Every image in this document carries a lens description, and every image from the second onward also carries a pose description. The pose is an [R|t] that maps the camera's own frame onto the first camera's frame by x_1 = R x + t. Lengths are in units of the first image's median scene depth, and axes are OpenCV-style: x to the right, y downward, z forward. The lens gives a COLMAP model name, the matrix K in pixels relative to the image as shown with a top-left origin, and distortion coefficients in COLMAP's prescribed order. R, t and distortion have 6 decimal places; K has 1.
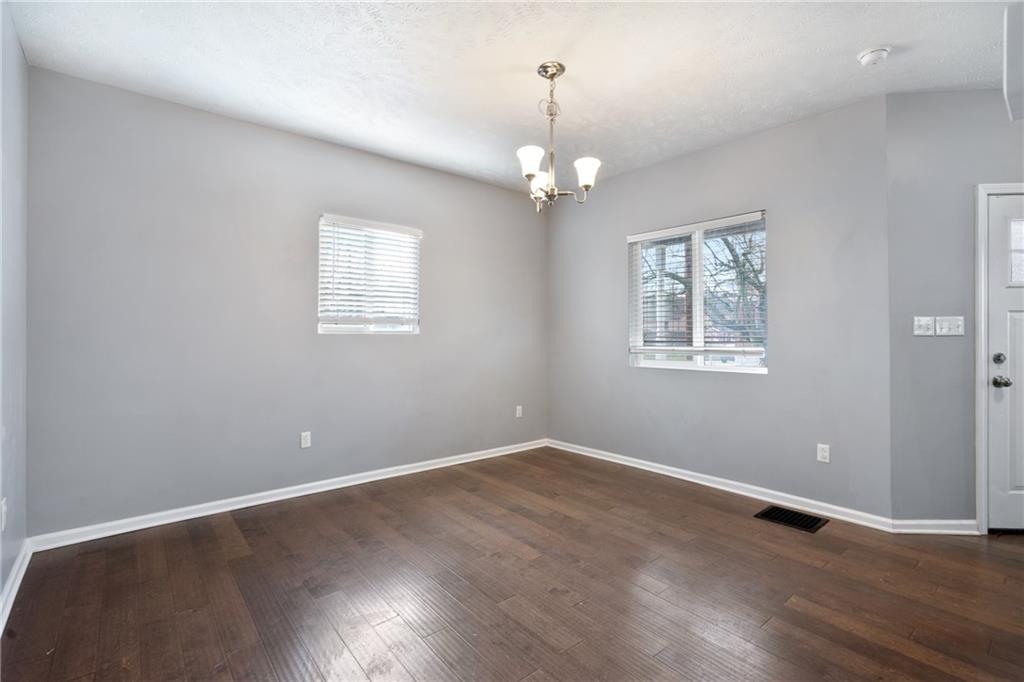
lens RADIAL K [[465.3, 0, 506.6], [0, 465.3, 330.0], [0, 0, 1]] dist [0.000372, 0.000528]
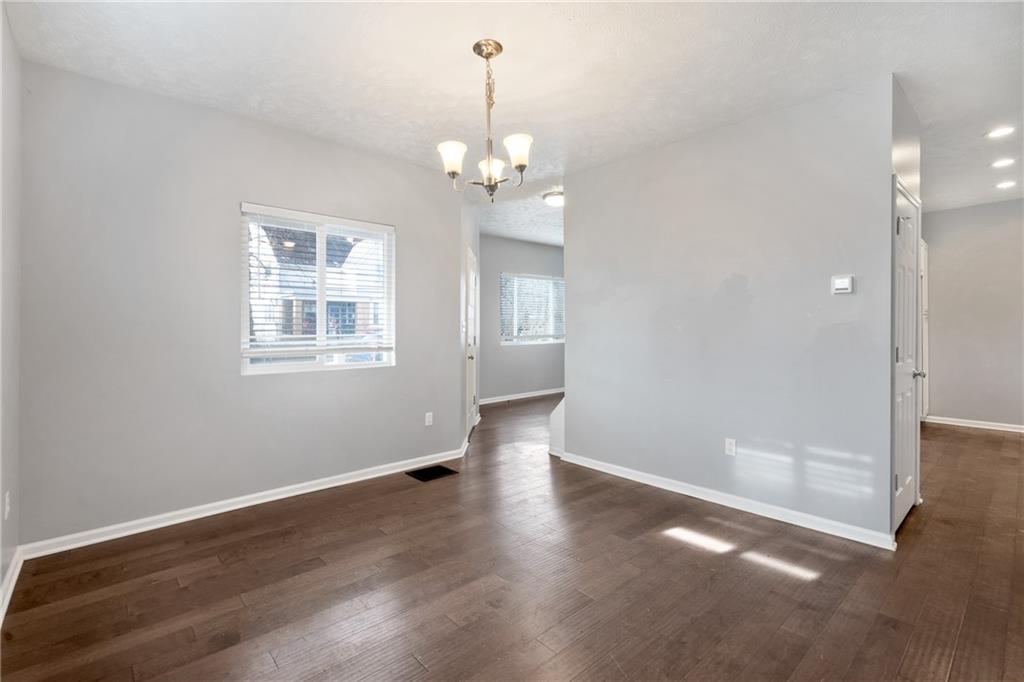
lens RADIAL K [[465.3, 0, 506.6], [0, 465.3, 330.0], [0, 0, 1]] dist [0.000372, 0.000528]
pose [[-0.039073, -0.004682, 0.999225, -0.742986], [-0.011552, 0.999924, 0.004233, -0.006059], [-0.999170, -0.011378, -0.039124, 0.890792]]
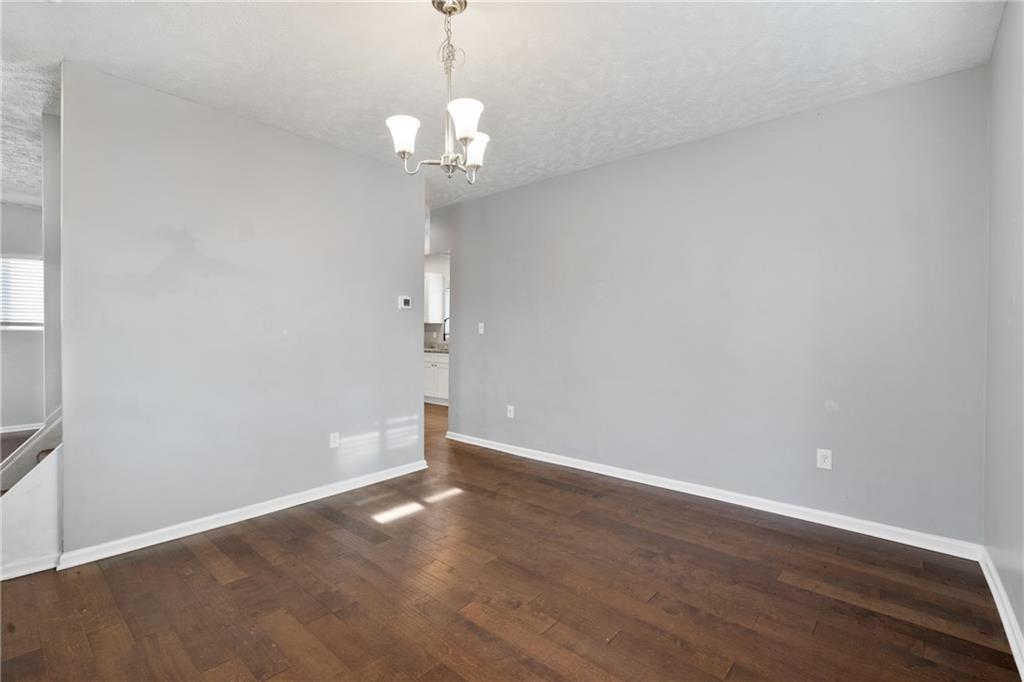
lens RADIAL K [[461.4, 0, 502.7], [0, 461.4, 343.4], [0, 0, 1]] dist [-0.001362, -0.000037]
pose [[-0.988192, 0.000179, -0.153221, 0.110275], [-0.000990, 0.999971, 0.007549, 0.008126], [0.153217, 0.007611, -0.988163, 1.584859]]
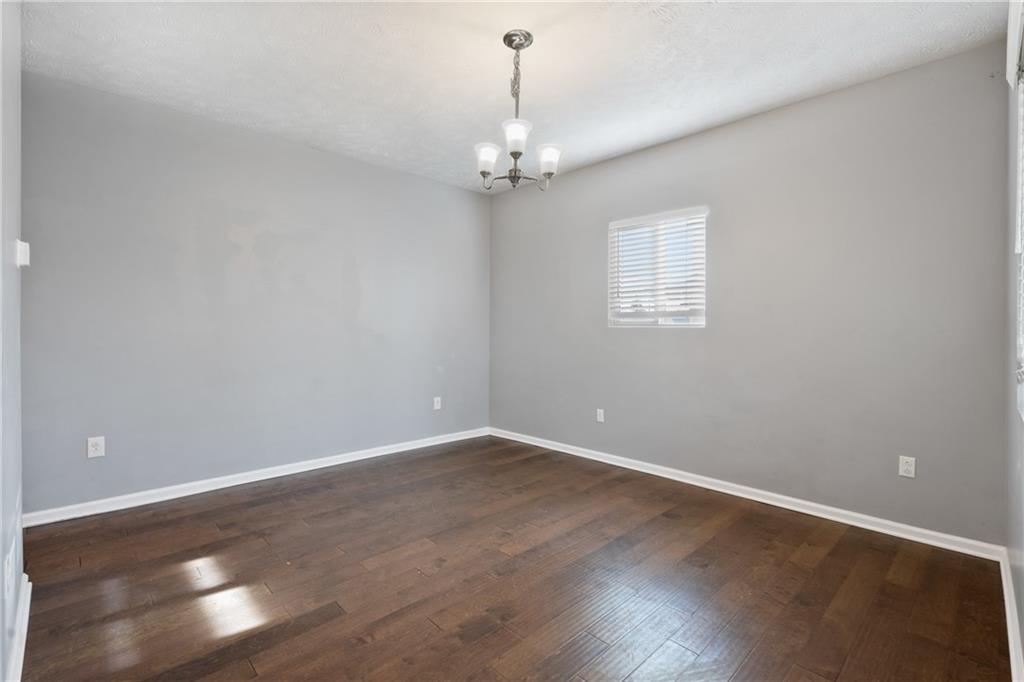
lens RADIAL K [[465.3, 0, 506.6], [0, 465.3, 330.0], [0, 0, 1]] dist [0.000372, 0.000528]
pose [[0.076618, -0.000684, -0.997060, 0.910874], [0.008154, 0.999967, -0.000059, 0.014209], [0.997027, -0.008126, 0.076621, 0.809447]]
